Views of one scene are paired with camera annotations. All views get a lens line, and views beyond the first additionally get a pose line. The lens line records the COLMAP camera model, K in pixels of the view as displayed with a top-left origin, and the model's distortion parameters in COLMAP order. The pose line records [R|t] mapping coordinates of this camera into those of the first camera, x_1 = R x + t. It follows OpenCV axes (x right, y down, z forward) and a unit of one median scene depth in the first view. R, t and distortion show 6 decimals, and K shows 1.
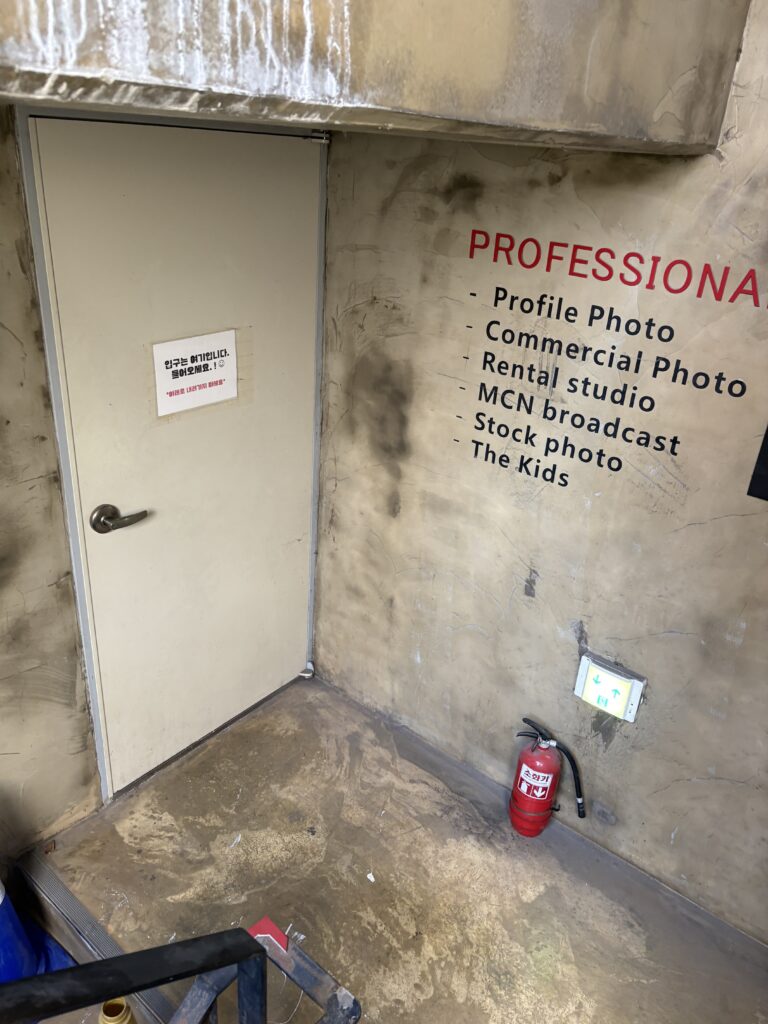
lens RADIAL K [[790.2, 0, 392.5], [0, 790.2, 509.4], [0, 0, 1]] dist [0.040866, -0.049139]
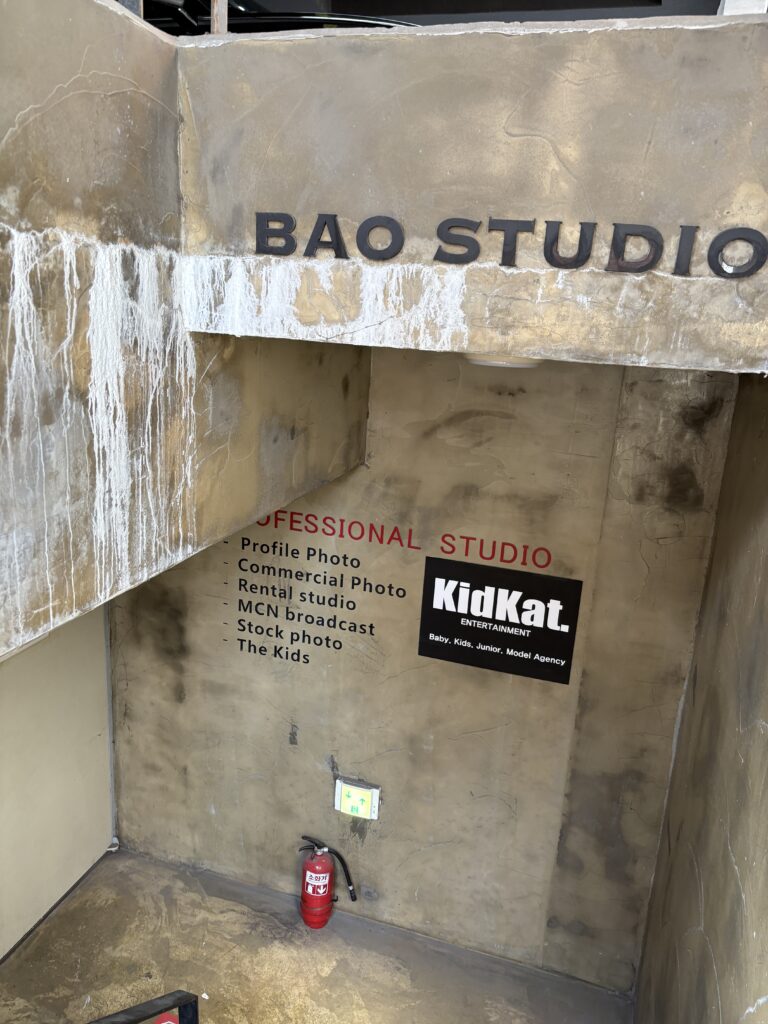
lens RADIAL K [[790.2, 0, 382.2], [0, 790.2, 505.4], [0, 0, 1]] dist [0.040866, -0.049139]
pose [[0.934188, -0.113379, 0.338286, -0.106492], [0.164466, 0.978262, -0.126309, -0.100565], [-0.316611, 0.173633, 0.932528, -0.425704]]
